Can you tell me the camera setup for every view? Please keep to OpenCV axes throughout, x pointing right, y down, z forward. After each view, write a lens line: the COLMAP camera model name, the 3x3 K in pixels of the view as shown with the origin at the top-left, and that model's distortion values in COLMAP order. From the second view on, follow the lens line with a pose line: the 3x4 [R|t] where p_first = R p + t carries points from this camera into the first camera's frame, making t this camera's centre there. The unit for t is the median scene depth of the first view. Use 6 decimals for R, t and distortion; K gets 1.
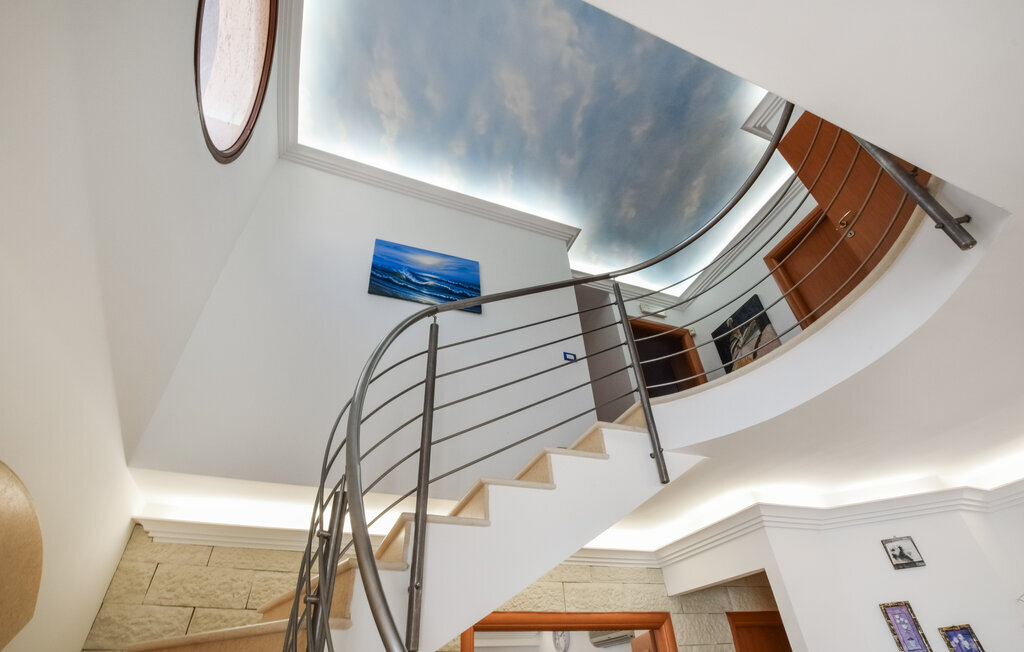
lens RADIAL K [[466.0, 0, 510.0], [0, 466.0, 353.4], [0, 0, 1]] dist [-0.002534, -0.000196]
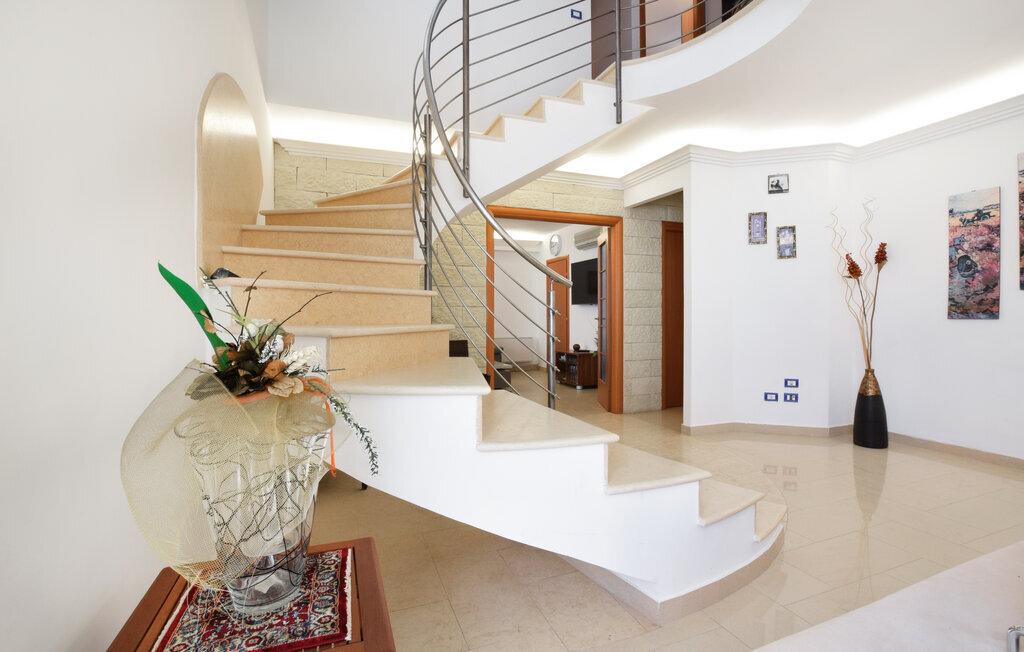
lens RADIAL K [[442.9, 0, 513.6], [0, 442.9, 311.5], [0, 0, 1]] dist [-0.042520, 0.000089]
pose [[0.998861, 0.045848, -0.013242, 0.024031], [-0.028534, 0.796193, 0.604369, -0.074354], [0.038253, -0.603303, 0.796594, -0.435652]]
